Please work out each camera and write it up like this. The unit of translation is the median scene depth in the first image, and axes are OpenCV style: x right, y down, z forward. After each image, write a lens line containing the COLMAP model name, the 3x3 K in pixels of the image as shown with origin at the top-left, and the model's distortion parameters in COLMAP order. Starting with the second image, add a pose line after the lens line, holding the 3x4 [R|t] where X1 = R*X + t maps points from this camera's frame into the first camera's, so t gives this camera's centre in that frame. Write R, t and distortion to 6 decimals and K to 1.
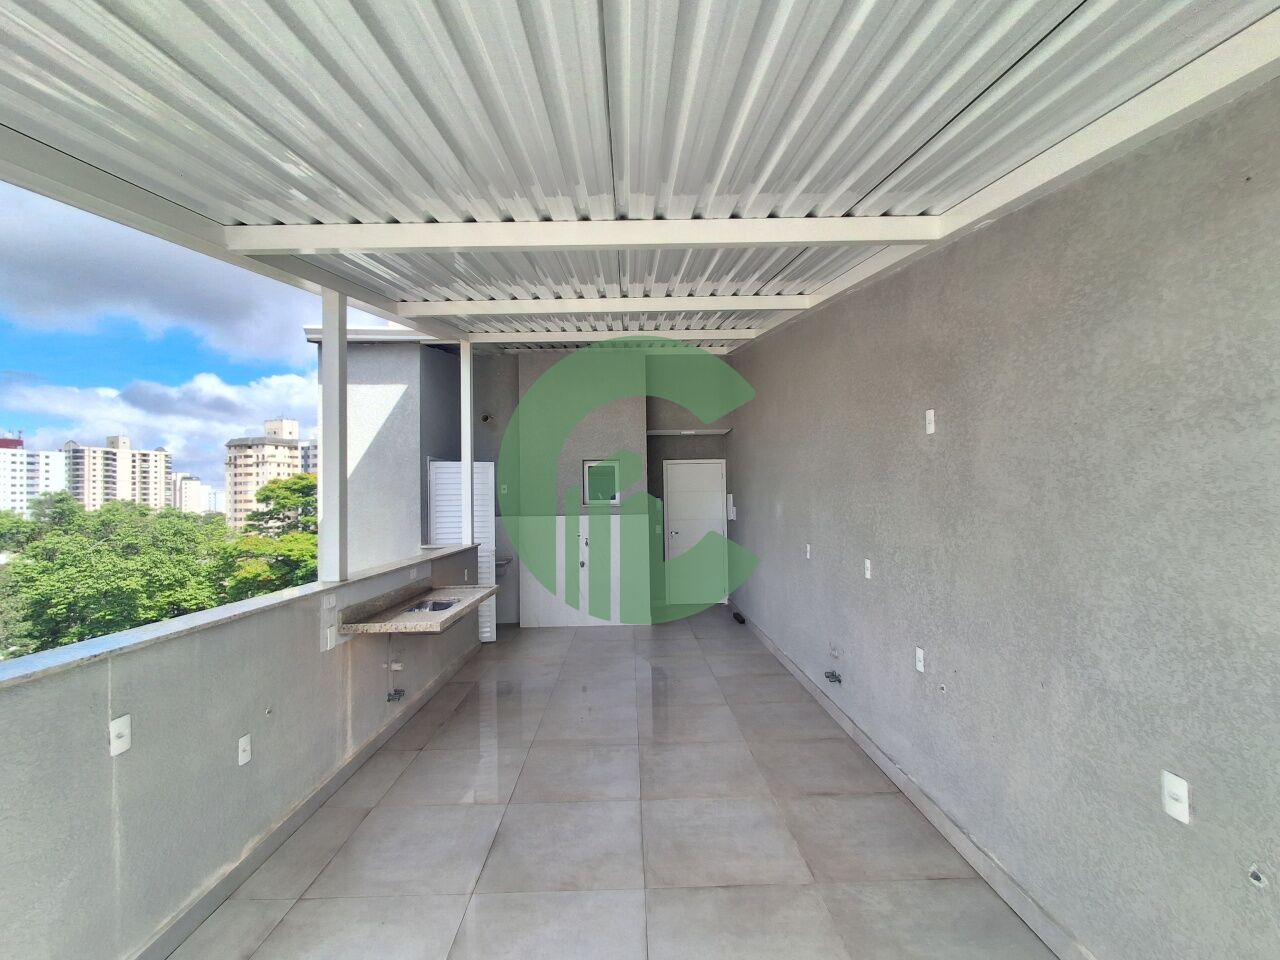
lens RADIAL K [[595.0, 0, 640.0], [0, 595.0, 480.0], [0, 0, 1]] dist [0.002053, 0.000691]
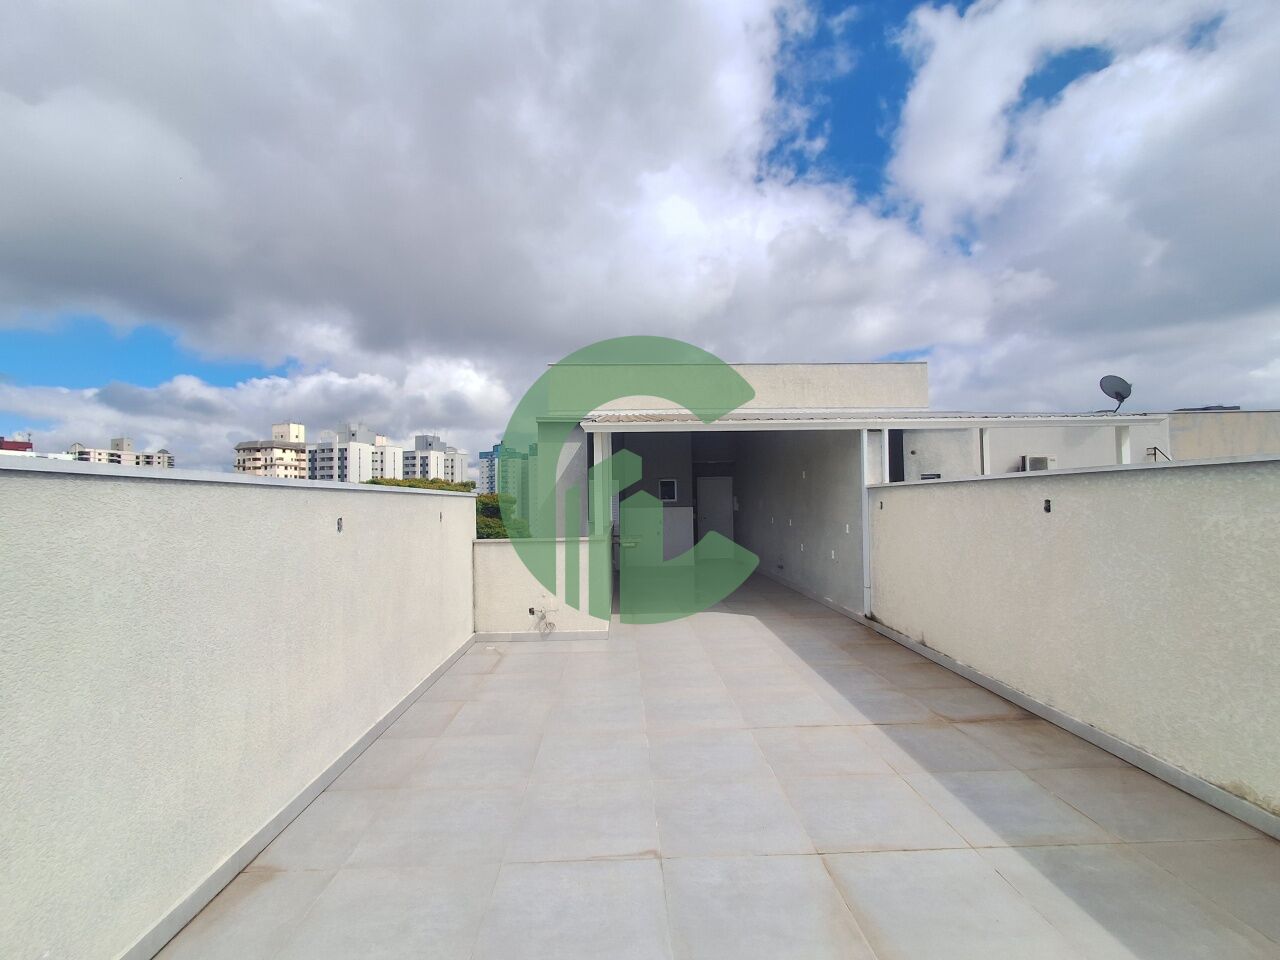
lens RADIAL K [[595.0, 0, 640.0], [0, 595.0, 480.0], [0, 0, 1]] dist [0.002053, 0.000691]
pose [[0.999730, 0.002684, 0.023081, -0.012167], [-0.002601, 0.999990, -0.003609, -0.001336], [-0.023091, 0.003548, 0.999727, -0.054836]]
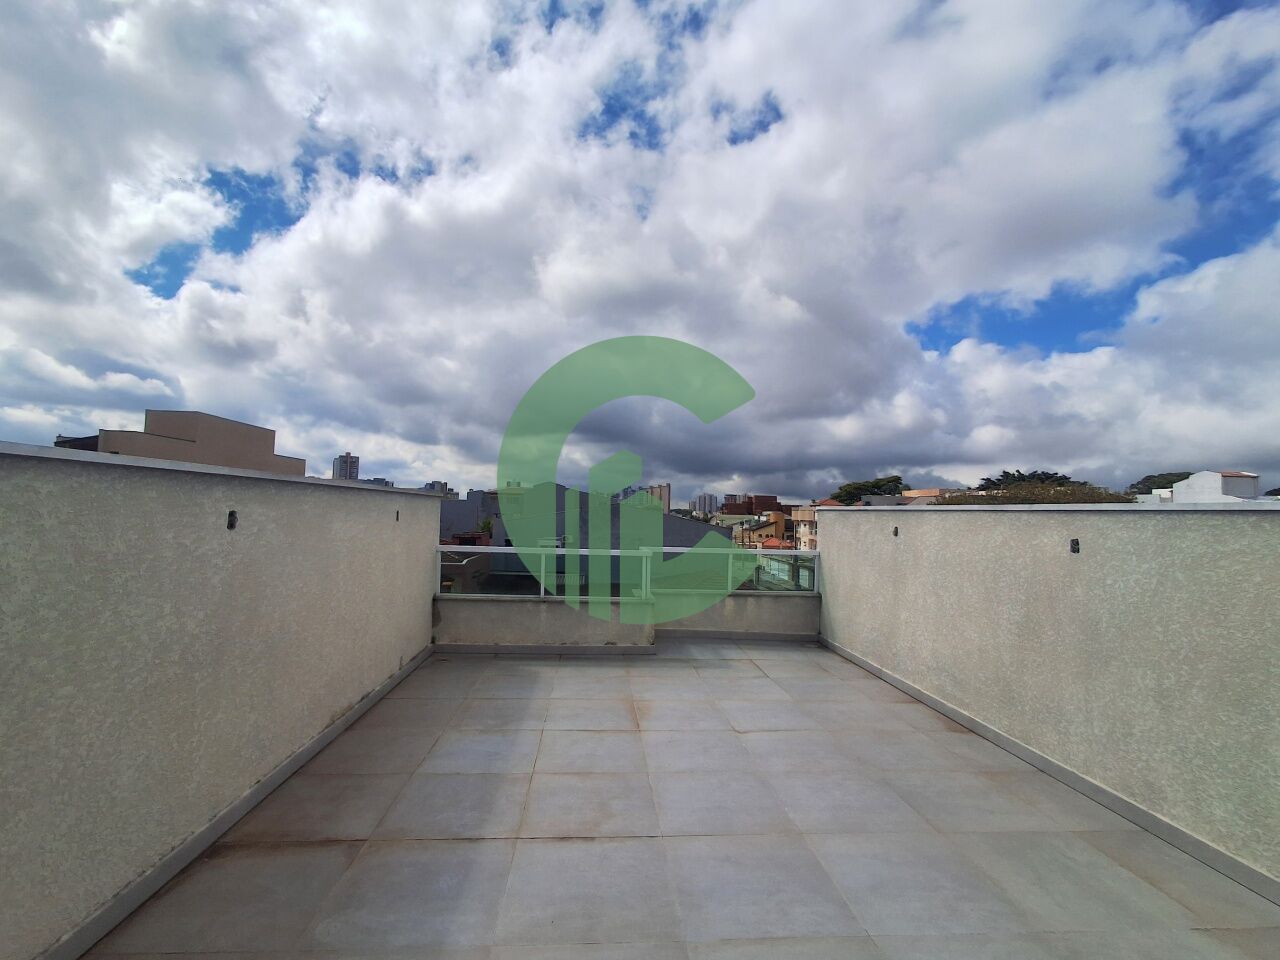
lens RADIAL K [[595.0, 0, 640.0], [0, 595.0, 480.0], [0, 0, 1]] dist [0.002053, 0.000691]
pose [[-0.997645, -0.011688, -0.067592, 0.561869], [-0.005572, 0.995929, -0.089974, 0.103454], [0.068369, -0.089385, -0.993648, 3.435995]]
